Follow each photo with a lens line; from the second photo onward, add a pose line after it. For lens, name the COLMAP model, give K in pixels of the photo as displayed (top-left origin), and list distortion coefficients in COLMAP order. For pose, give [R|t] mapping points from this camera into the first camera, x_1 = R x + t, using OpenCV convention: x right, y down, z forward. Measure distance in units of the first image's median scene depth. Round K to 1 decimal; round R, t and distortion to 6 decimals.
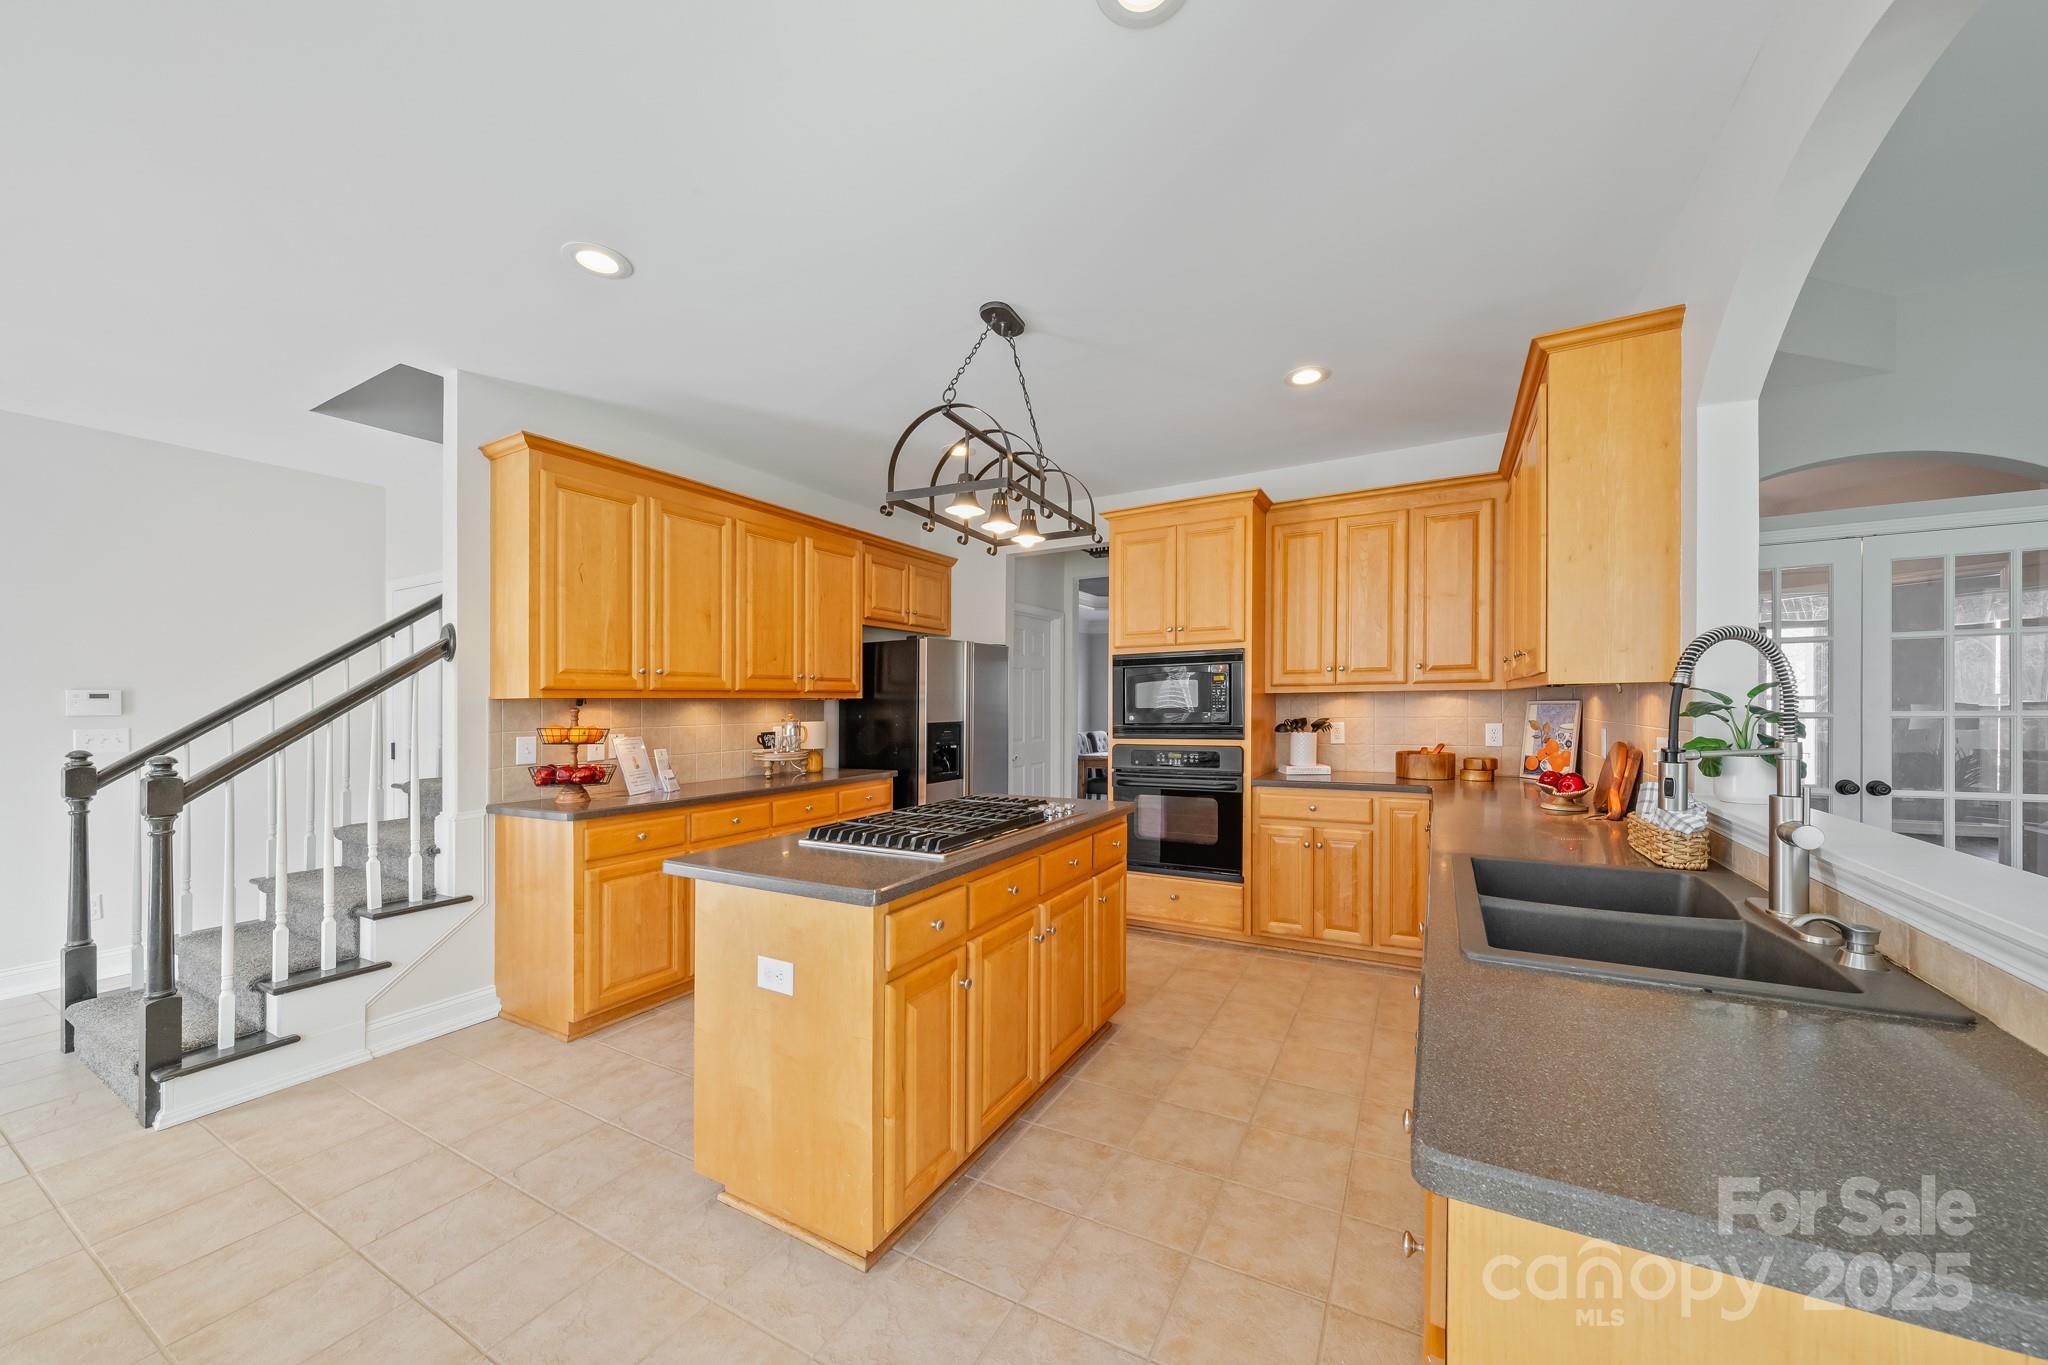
lens RADIAL K [[718.4, 0, 1057.5], [0, 718.4, 695.6], [0, 0, 1]] dist [-0.000198, -0.000018]
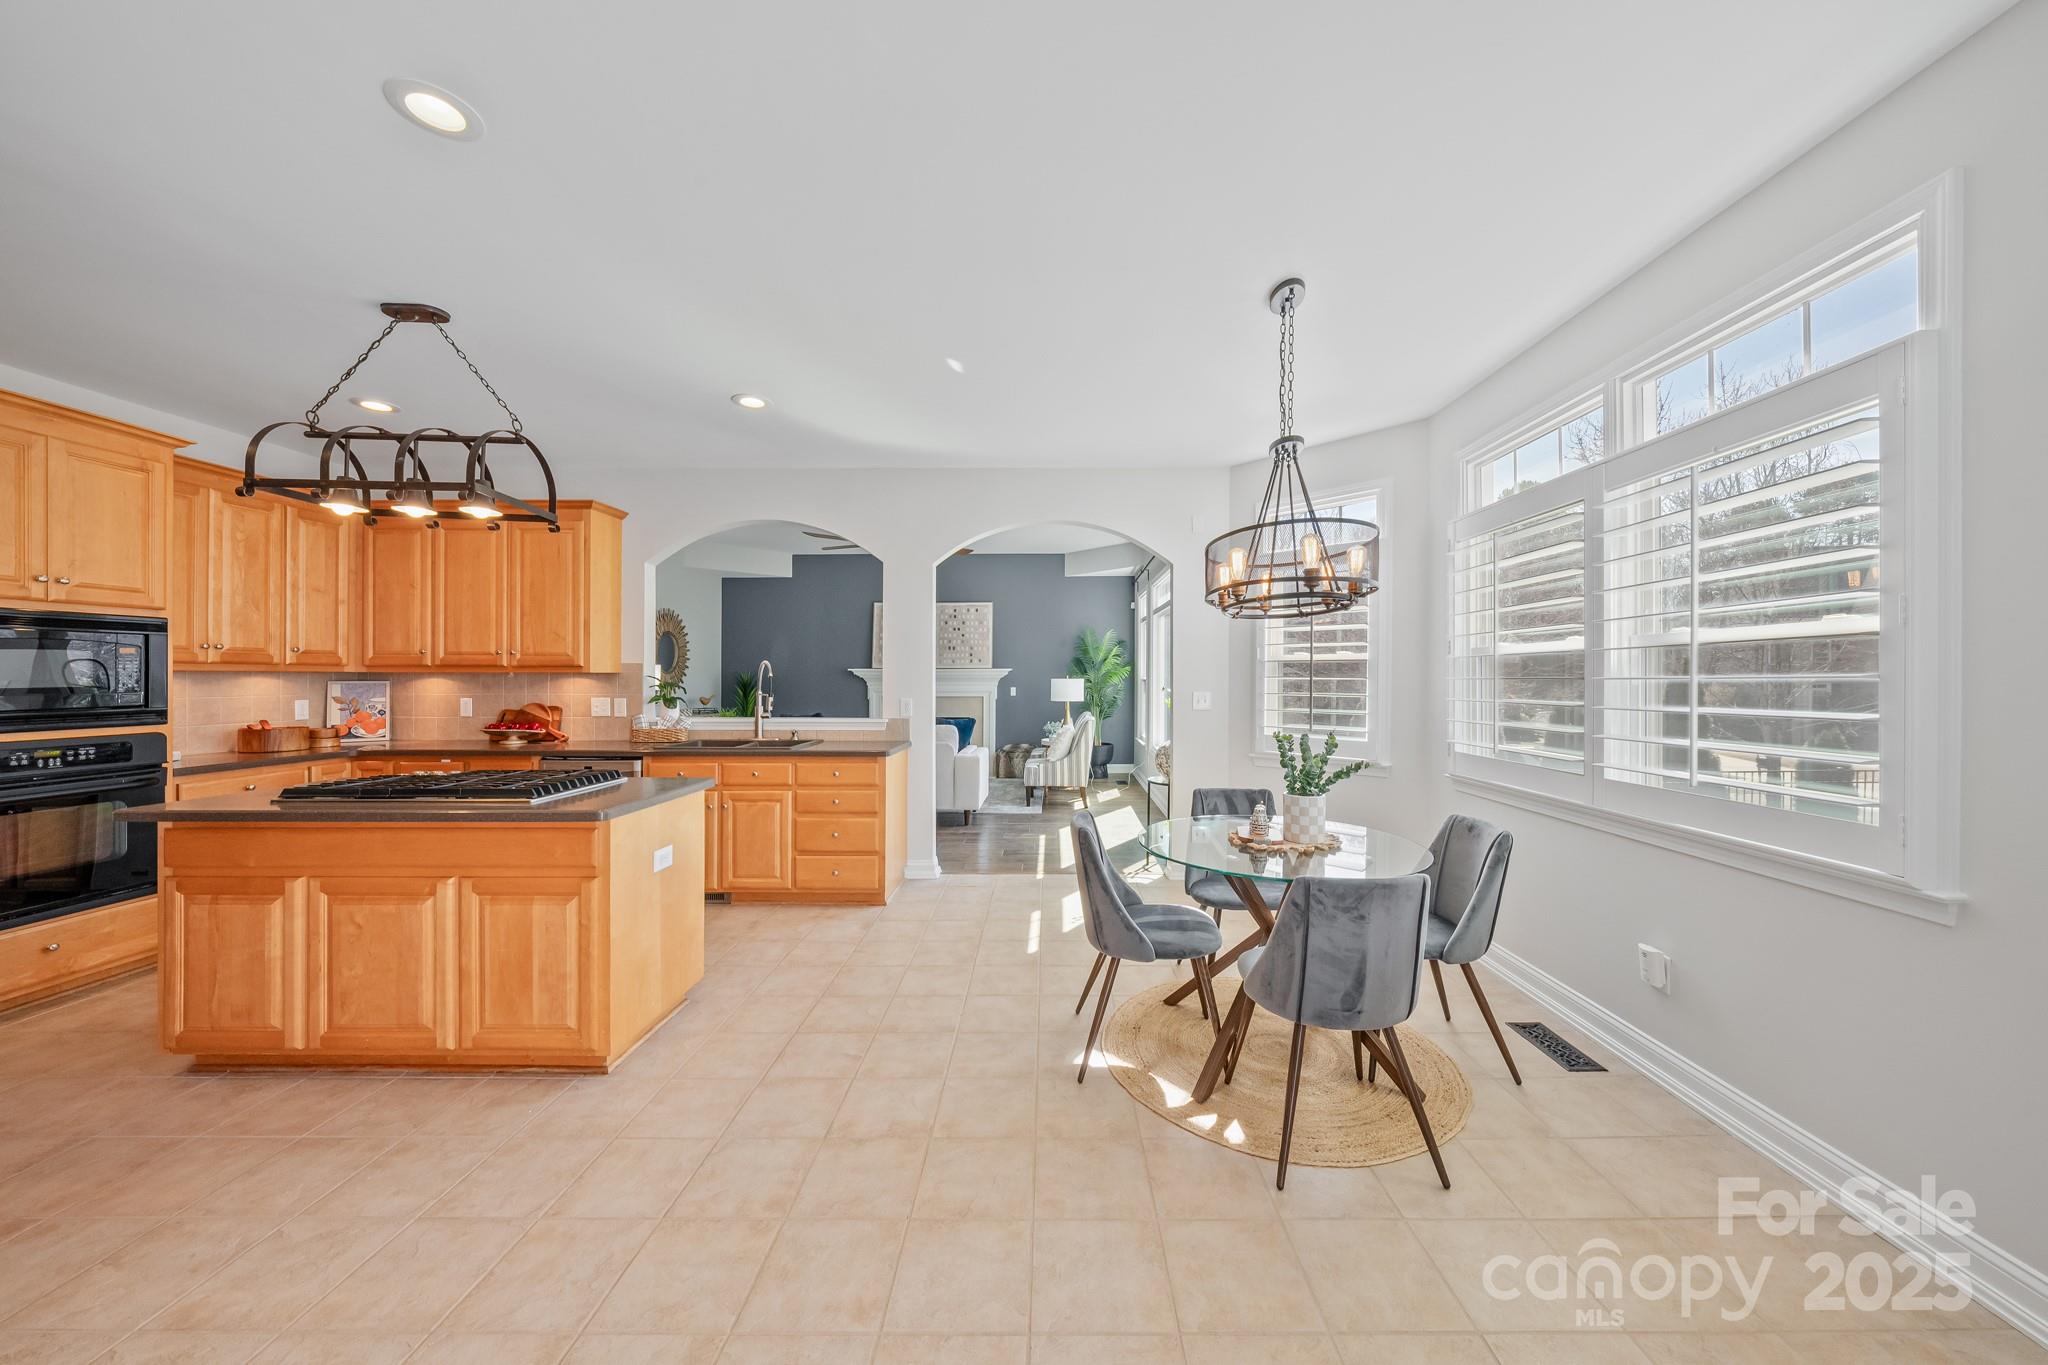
lens RADIAL K [[699.5, 0, 1050.7], [0, 699.5, 683.3], [0, 0, 1]] dist [-0.000997, -0.000012]
pose [[-0.468807, 0.002001, 0.883299, -0.972146], [-0.005409, 0.999972, -0.005137, 0.010916], [-0.883284, -0.007186, -0.468783, 0.454479]]
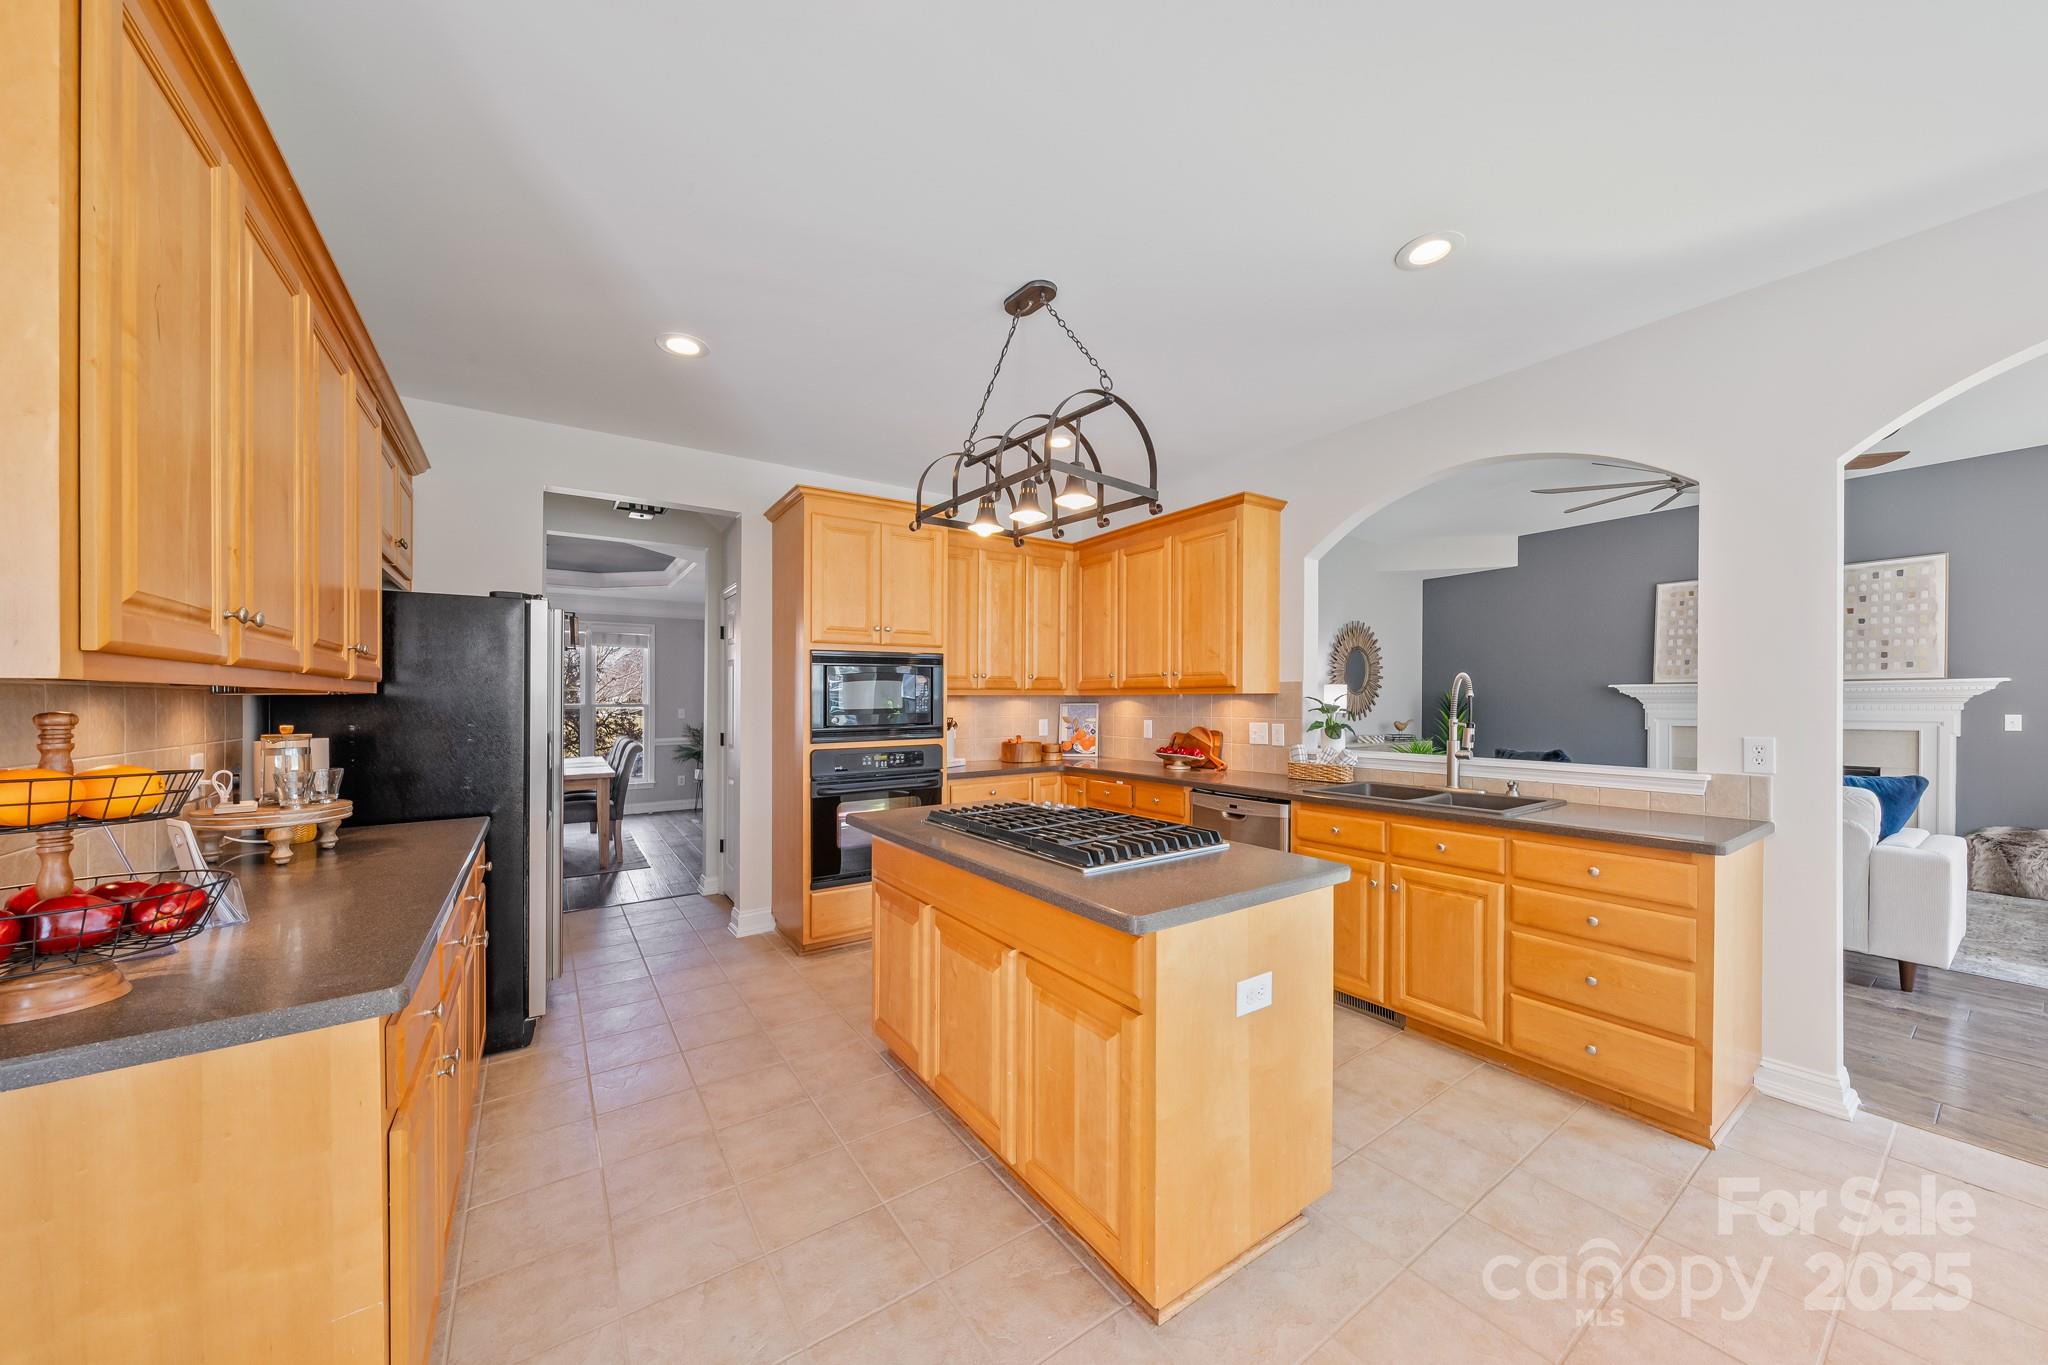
lens RADIAL K [[707.6, 0, 1024.9], [0, 707.6, 704.1], [0, 0, 1]] dist [-0.005596, 0.000022]
pose [[0.462388, 0.002626, 0.886674, -0.626653], [-0.008558, 0.999962, 0.001501, 0.007408], [-0.886636, -0.008282, 0.462393, 0.394612]]
